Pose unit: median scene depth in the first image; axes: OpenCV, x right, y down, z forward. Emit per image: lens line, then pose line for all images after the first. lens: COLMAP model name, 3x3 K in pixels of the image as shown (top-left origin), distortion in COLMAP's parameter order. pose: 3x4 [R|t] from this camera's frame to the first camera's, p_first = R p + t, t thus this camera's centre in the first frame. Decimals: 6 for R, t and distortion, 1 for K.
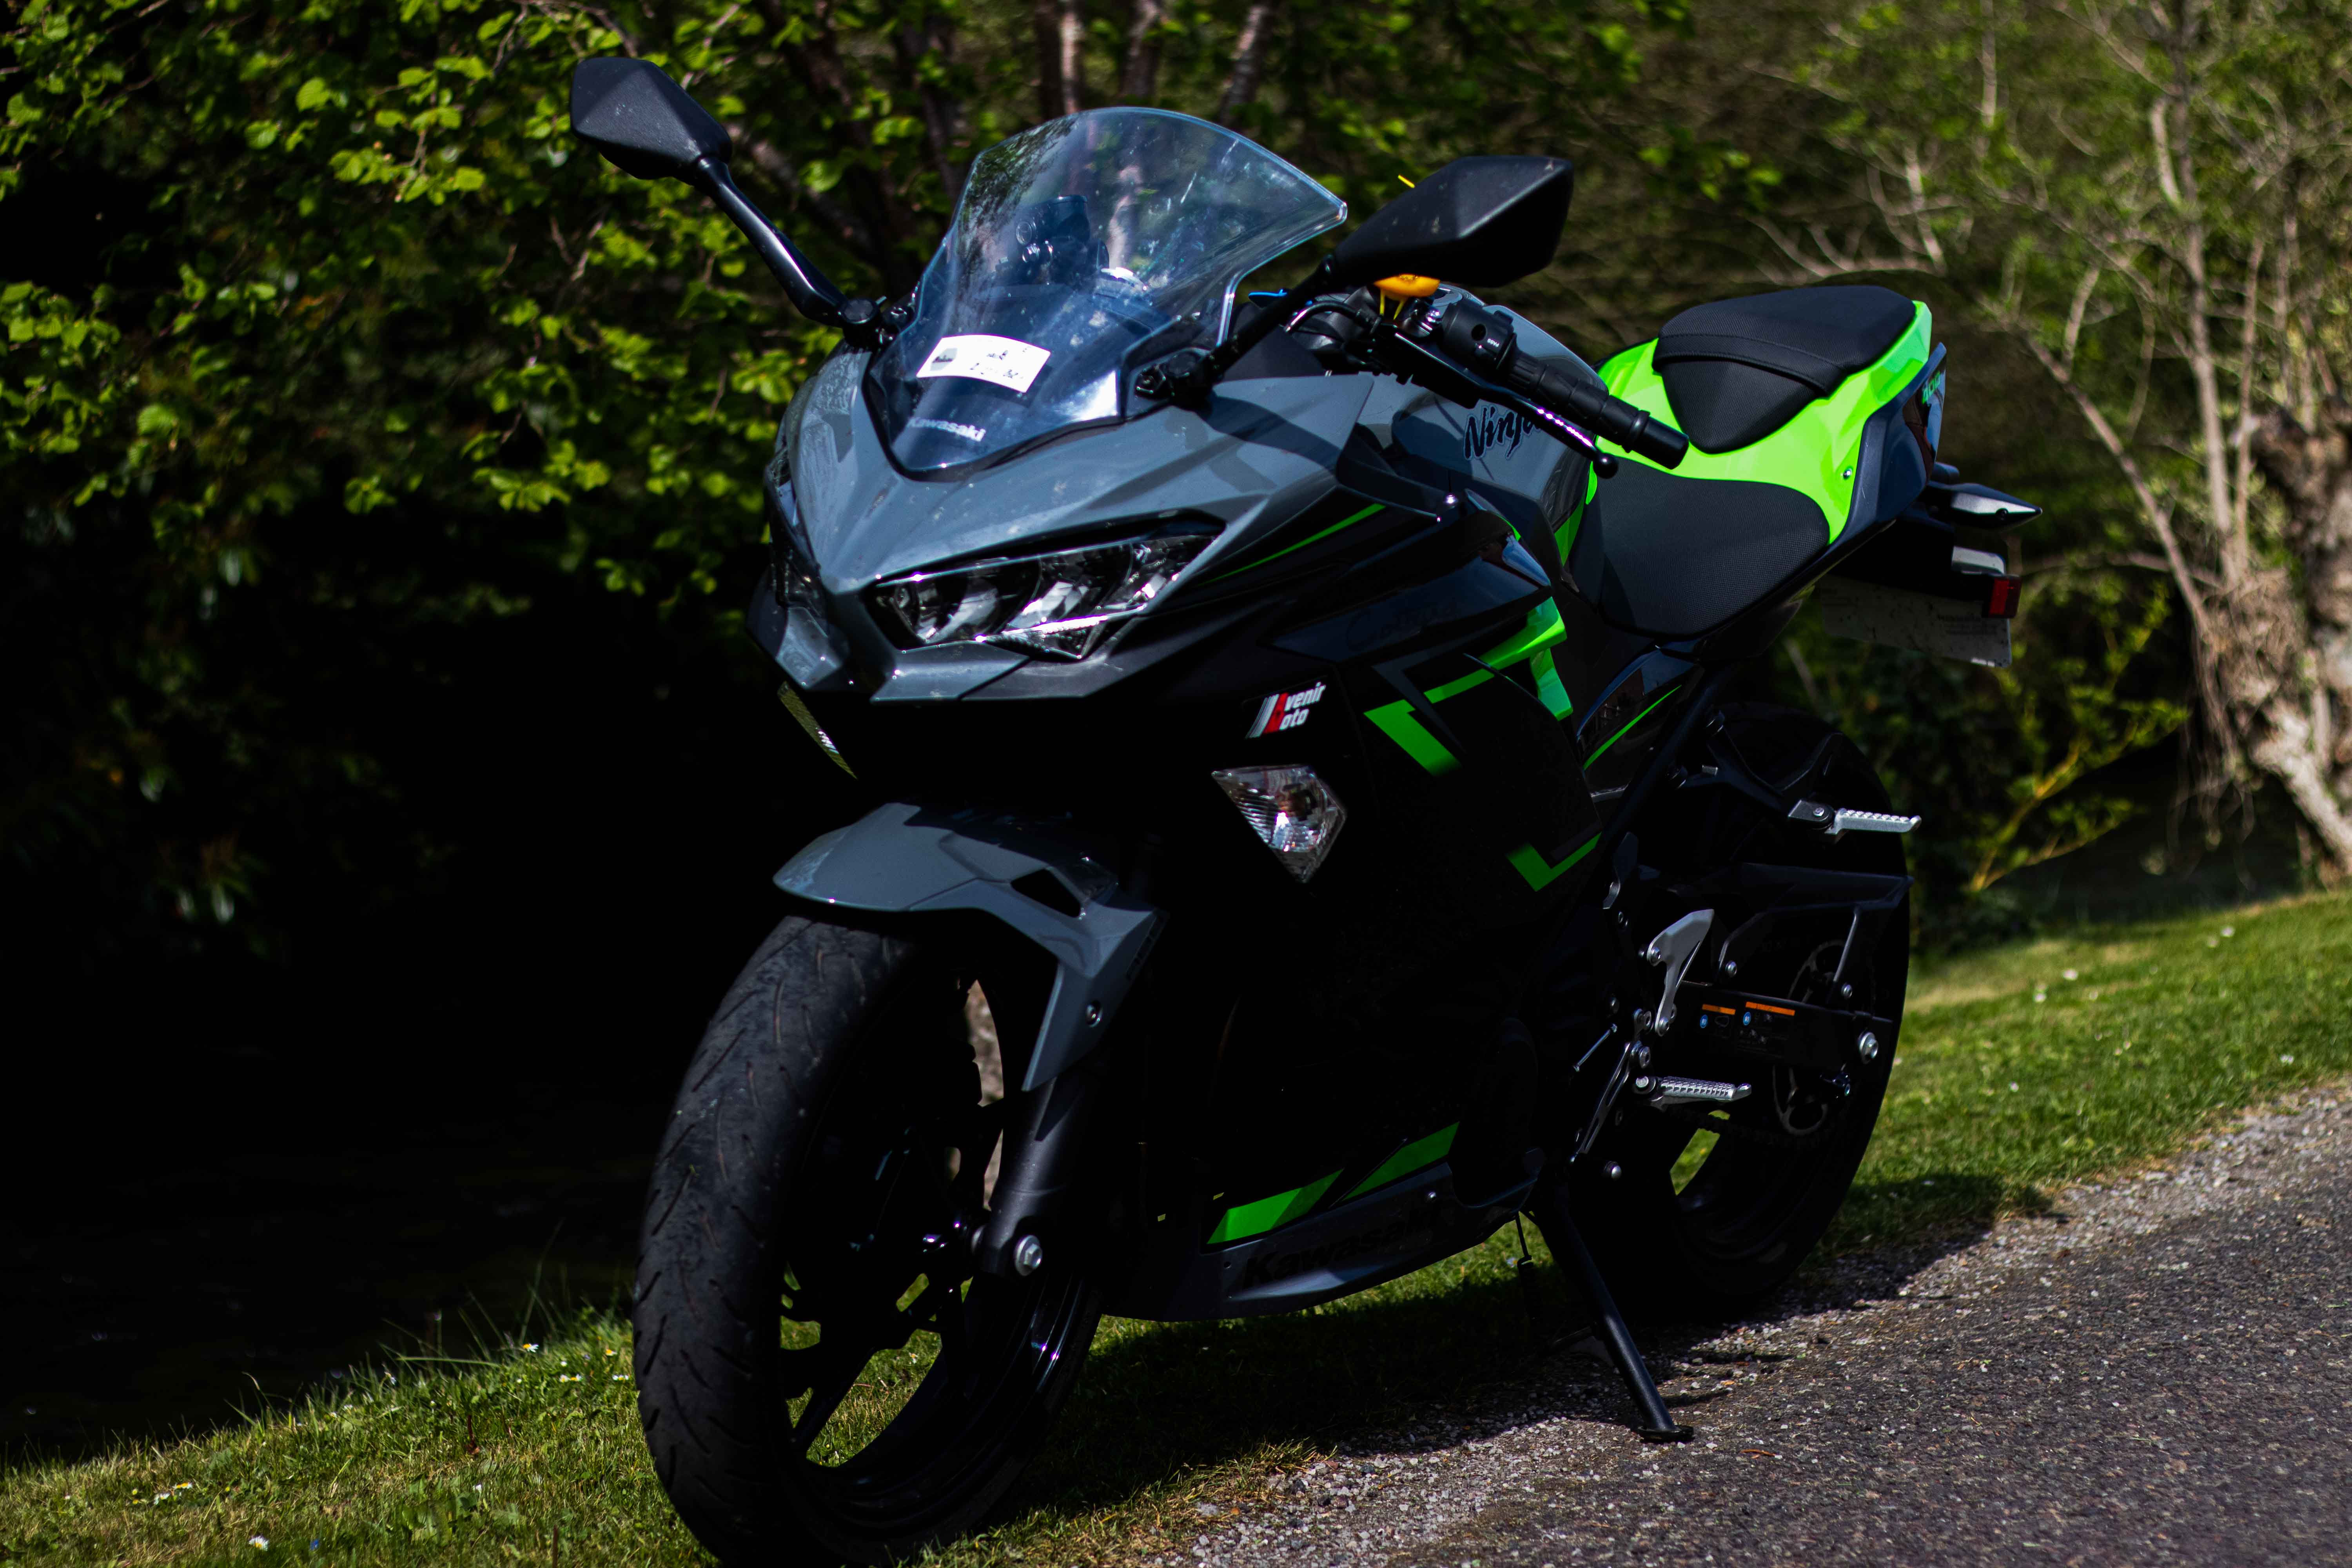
lens RADIAL K [[5395.7, 0, 1176.0], [0, 5395.7, 784.0], [0, 0, 1]] dist [-0.103470, 0.223306]
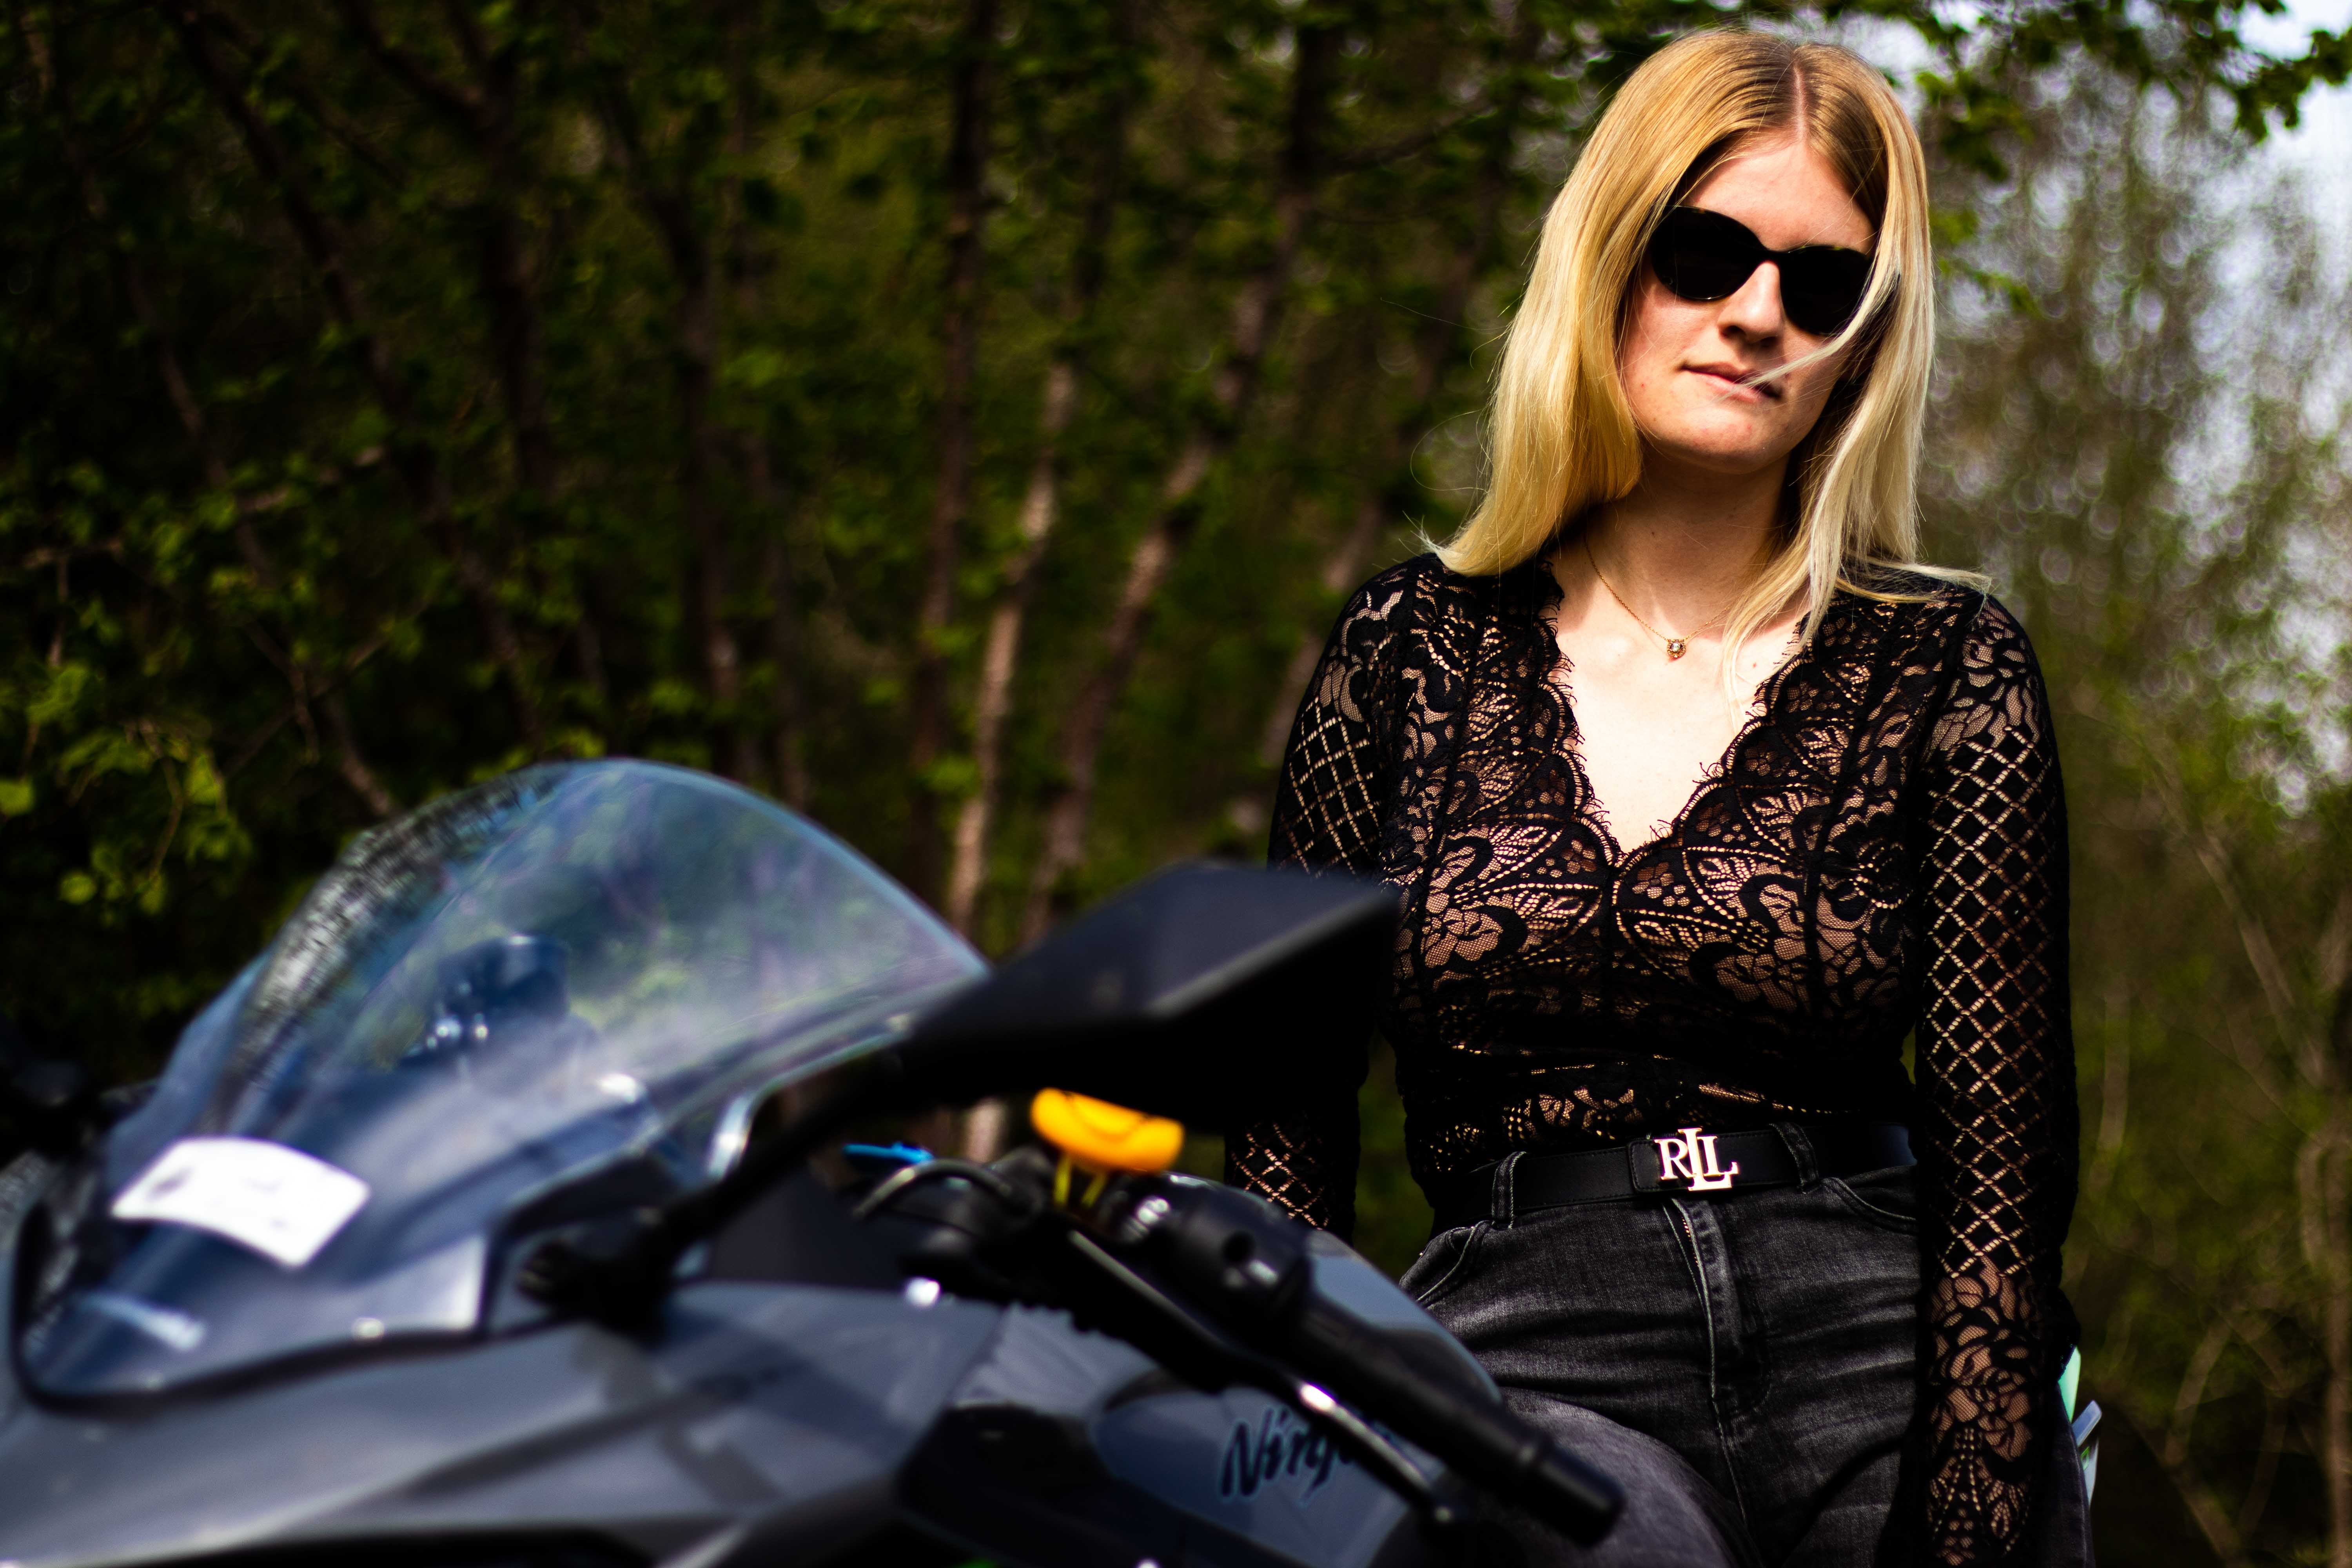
lens RADIAL K [[5445.6, 0, 1176.0], [0, 5445.6, 784.0], [0, 0, 1]] dist [0.467795, -0.071666]
pose [[0.993780, 0.108365, -0.025663, 0.058777], [-0.111296, 0.974418, -0.195249, -0.024156], [0.003848, 0.196890, 0.980418, 0.475453]]
